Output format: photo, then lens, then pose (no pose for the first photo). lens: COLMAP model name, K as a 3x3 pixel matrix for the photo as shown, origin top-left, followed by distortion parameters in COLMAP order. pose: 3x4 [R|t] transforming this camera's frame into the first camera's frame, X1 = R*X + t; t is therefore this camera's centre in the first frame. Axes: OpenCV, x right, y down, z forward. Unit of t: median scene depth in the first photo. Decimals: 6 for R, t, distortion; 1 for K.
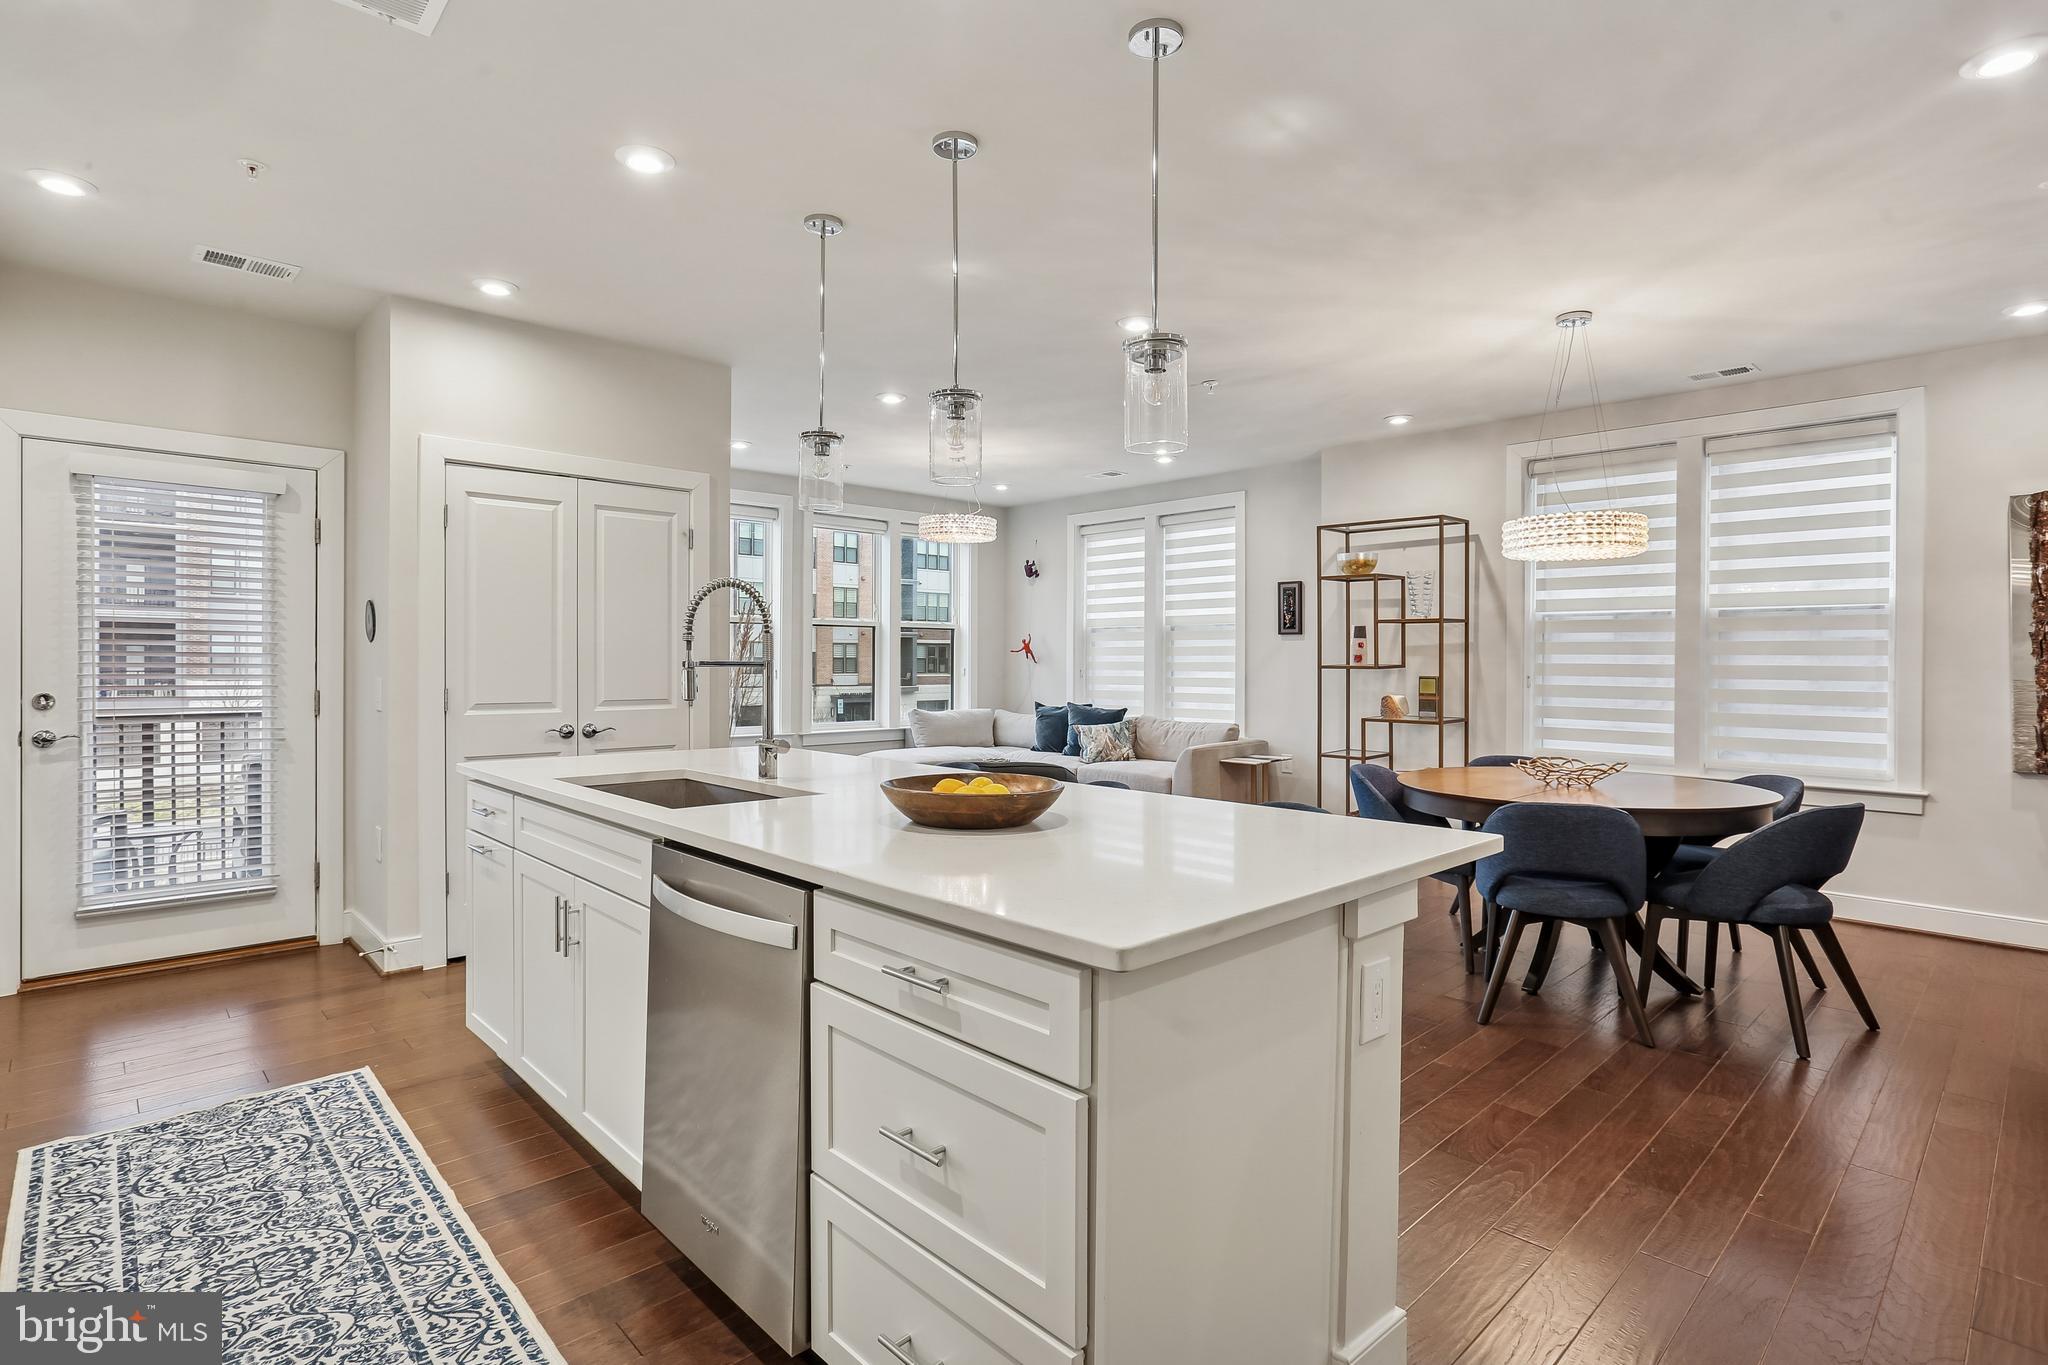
lens RADIAL K [[996.0, 0, 1024.3], [0, 996.0, 668.2], [0, 0, 1]] dist [-0.024463, -0.000058]
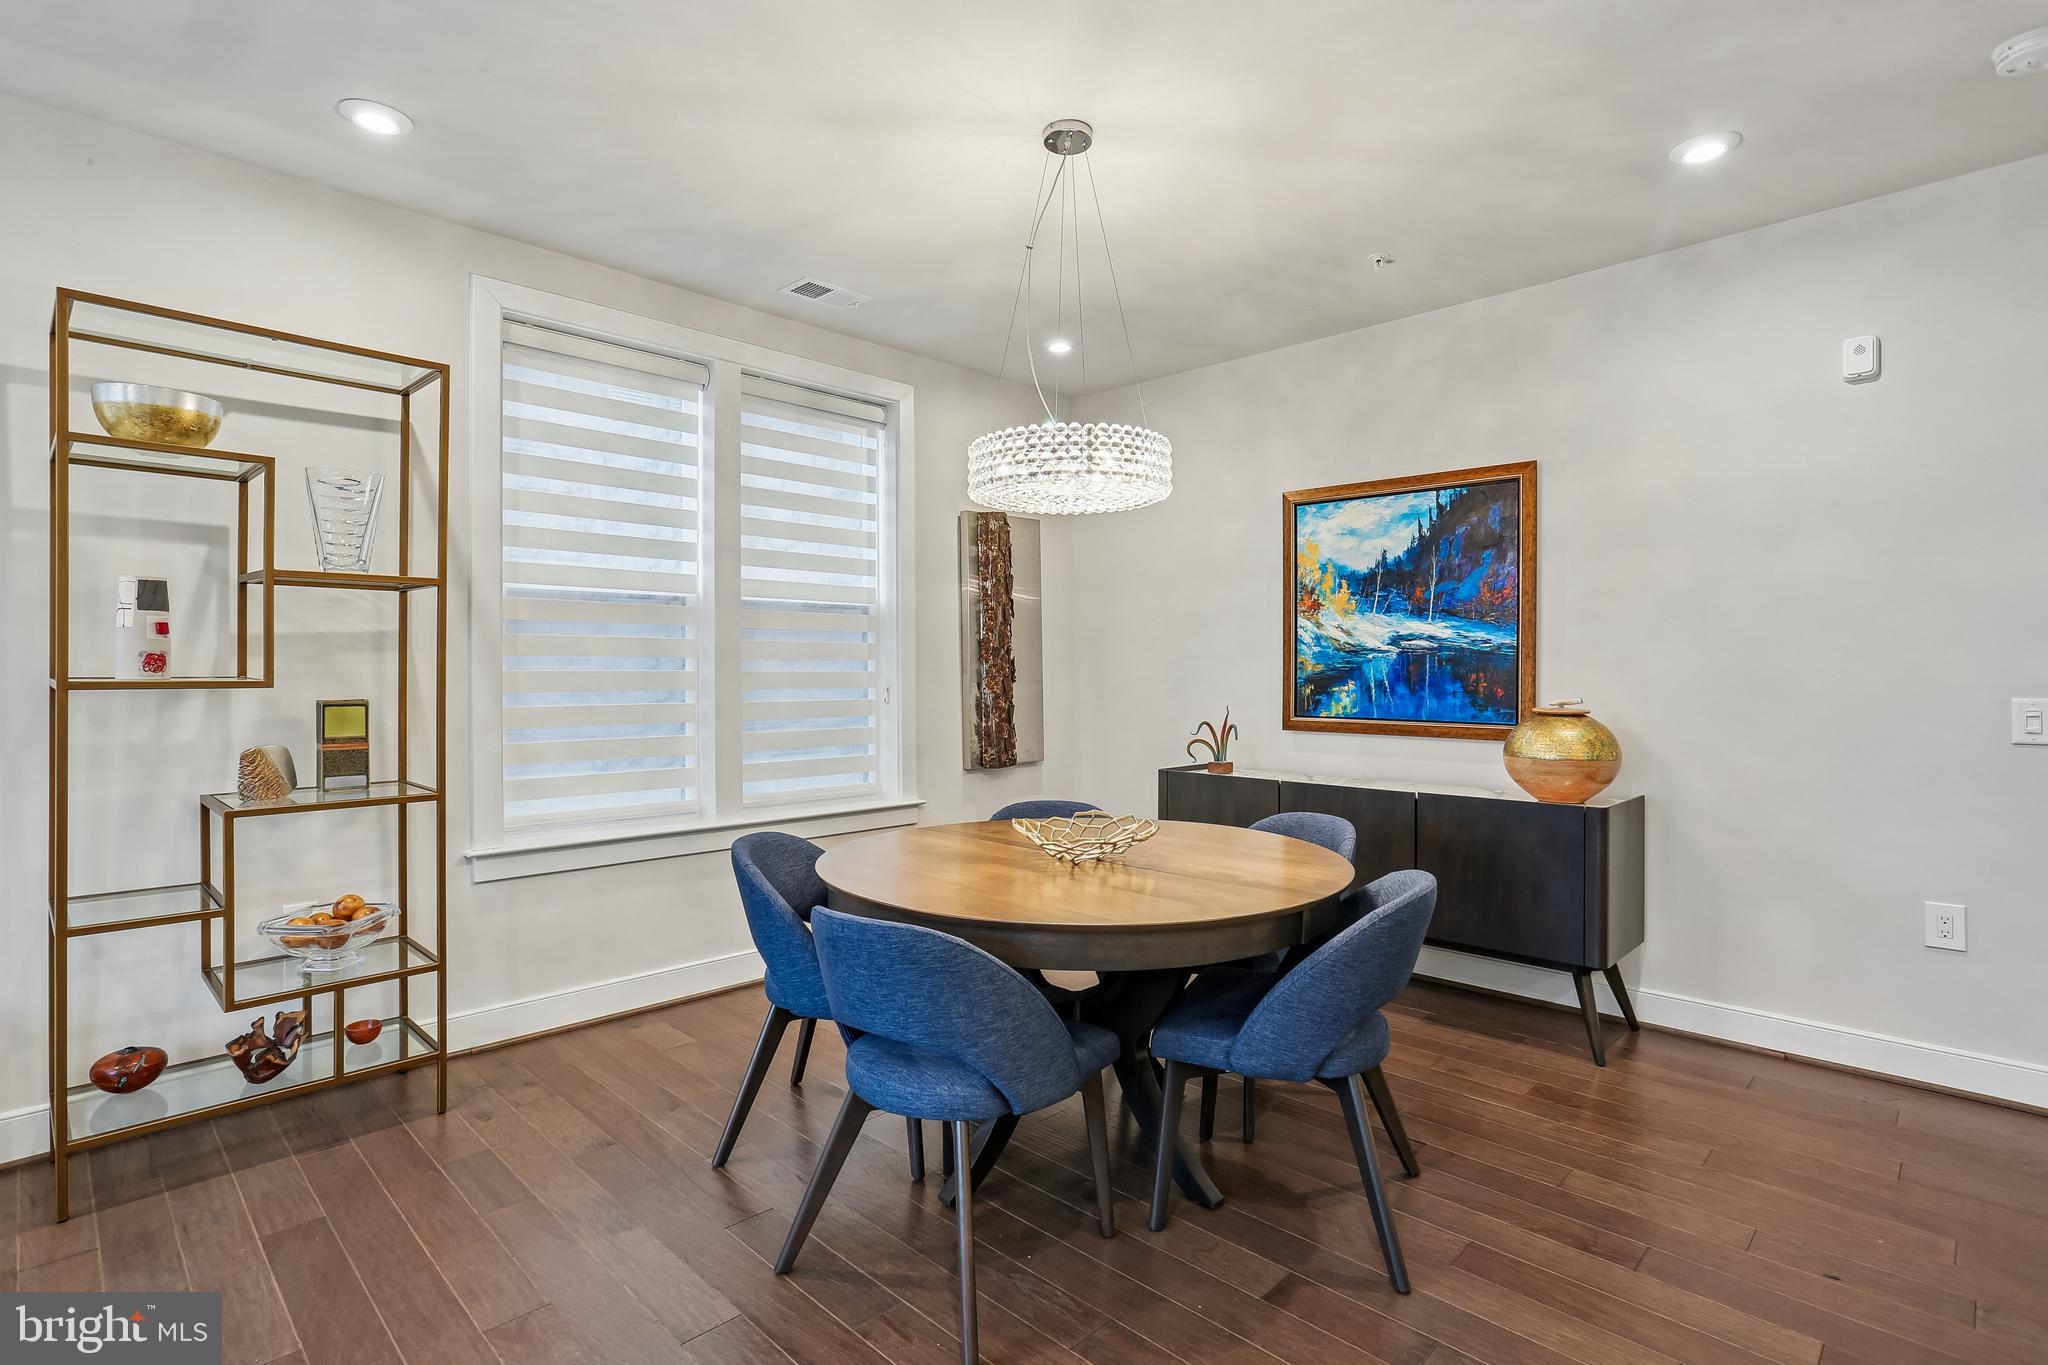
lens RADIAL K [[996.0, 0, 1020.5], [0, 996.0, 671.8], [0, 0, 1]] dist [-0.024463, -0.000058]
pose [[-0.014281, -0.004334, 0.999889, -0.067091], [0.013293, 0.999901, 0.004524, -0.004431], [-0.999810, 0.013357, -0.014222, 0.772477]]
